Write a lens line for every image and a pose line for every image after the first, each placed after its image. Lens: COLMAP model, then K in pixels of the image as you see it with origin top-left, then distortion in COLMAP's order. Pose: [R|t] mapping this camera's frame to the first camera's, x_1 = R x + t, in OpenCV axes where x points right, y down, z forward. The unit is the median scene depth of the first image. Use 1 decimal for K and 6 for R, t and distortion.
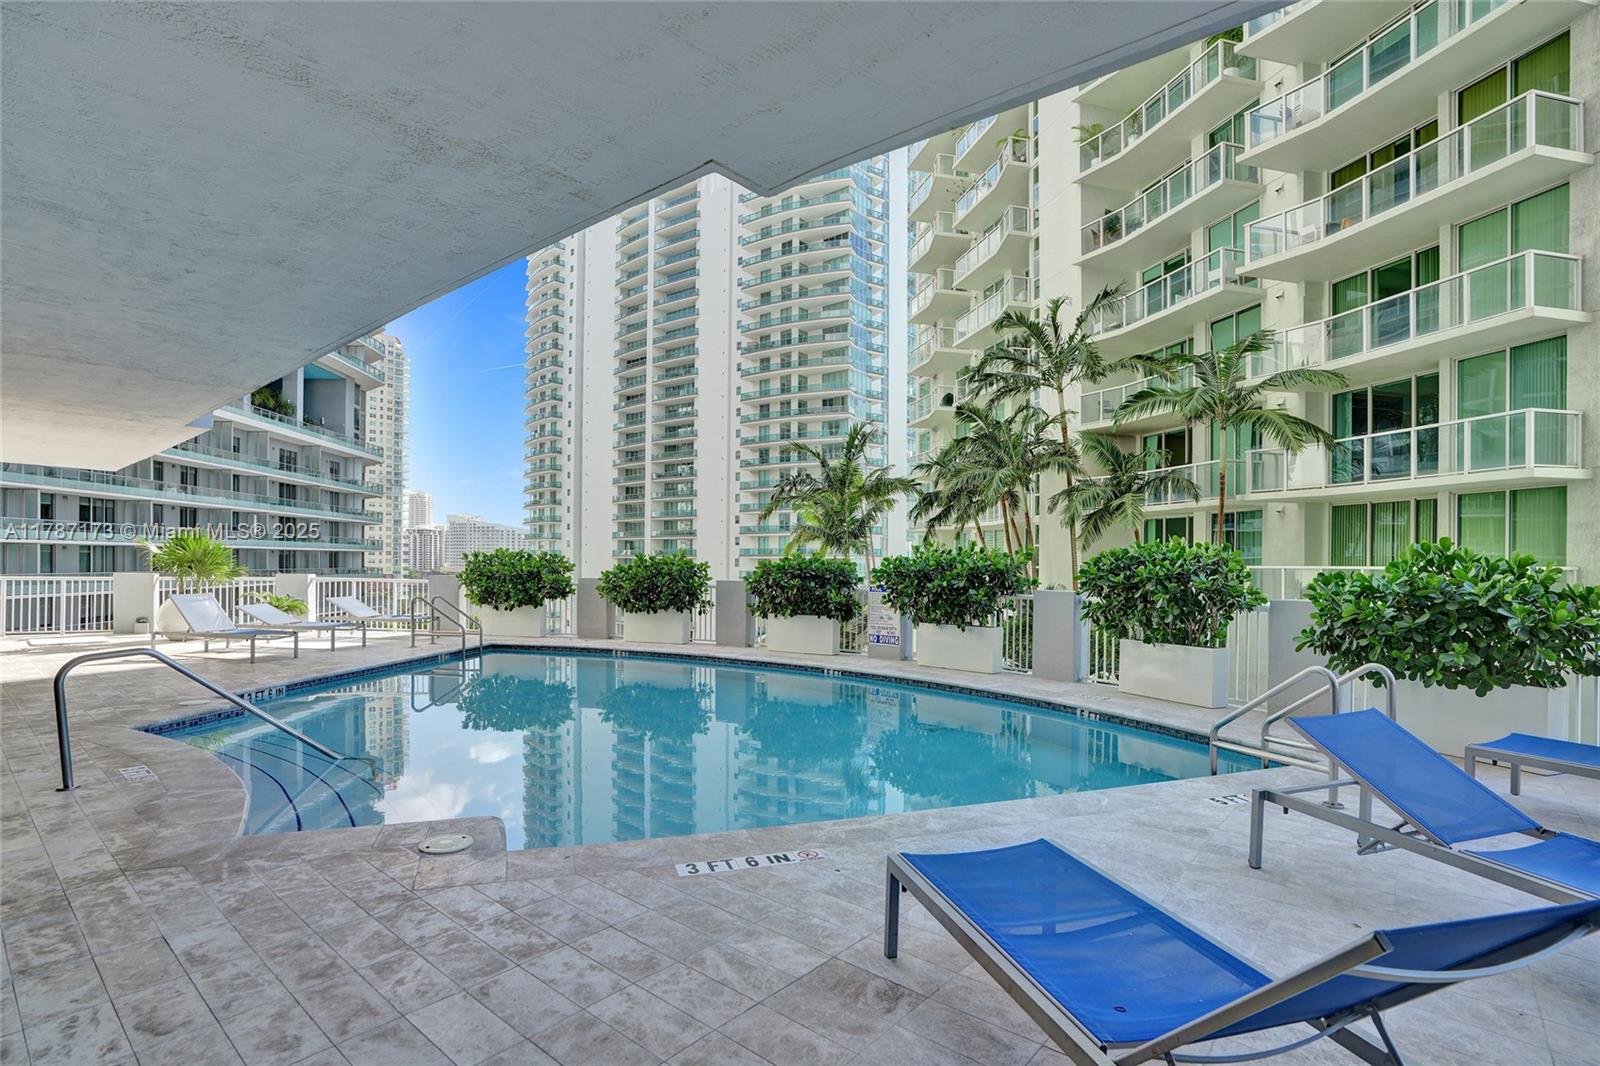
lens RADIAL K [[801.9, 0, 803.4], [0, 801.9, 528.8], [0, 0, 1]] dist [-0.067006, 0.027162]
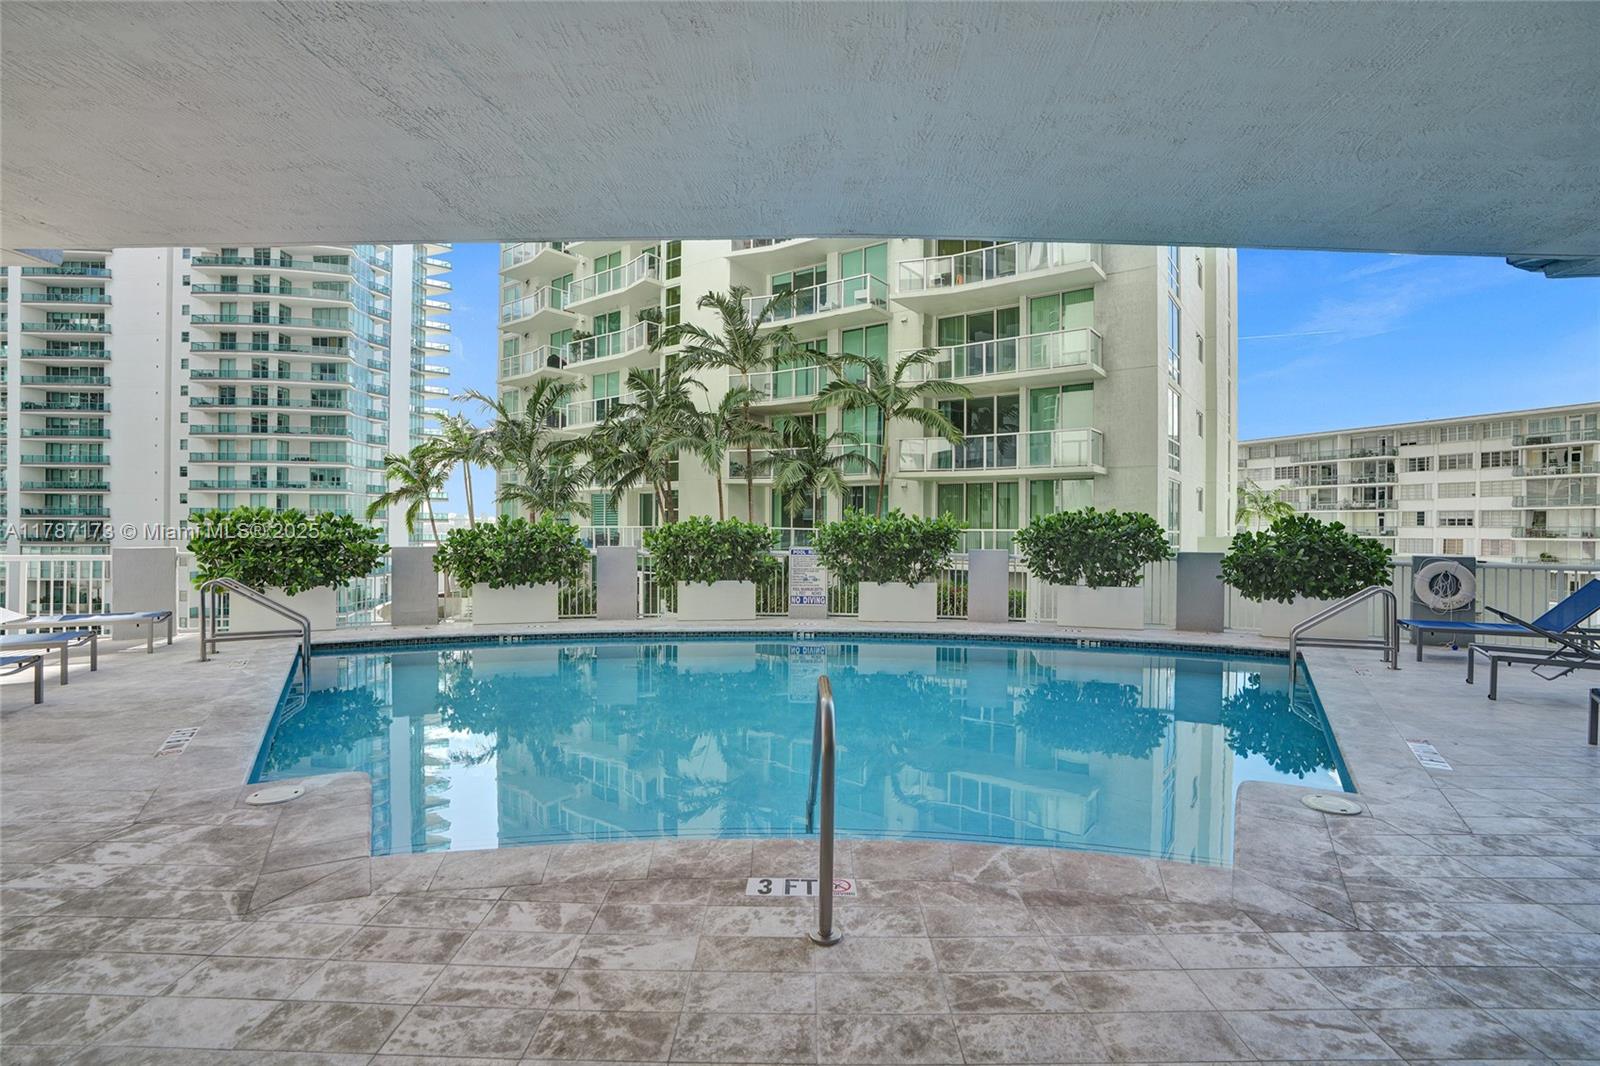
lens RADIAL K [[749.4, 0, 811.0], [0, 749.4, 530.2], [0, 0, 1]] dist [-0.062506, 0.021204]
pose [[0.760050, -0.005263, 0.649843, -0.162437], [-0.027592, 0.998804, 0.040361, 0.001891], [-0.649278, -0.048607, 0.758996, 0.074964]]
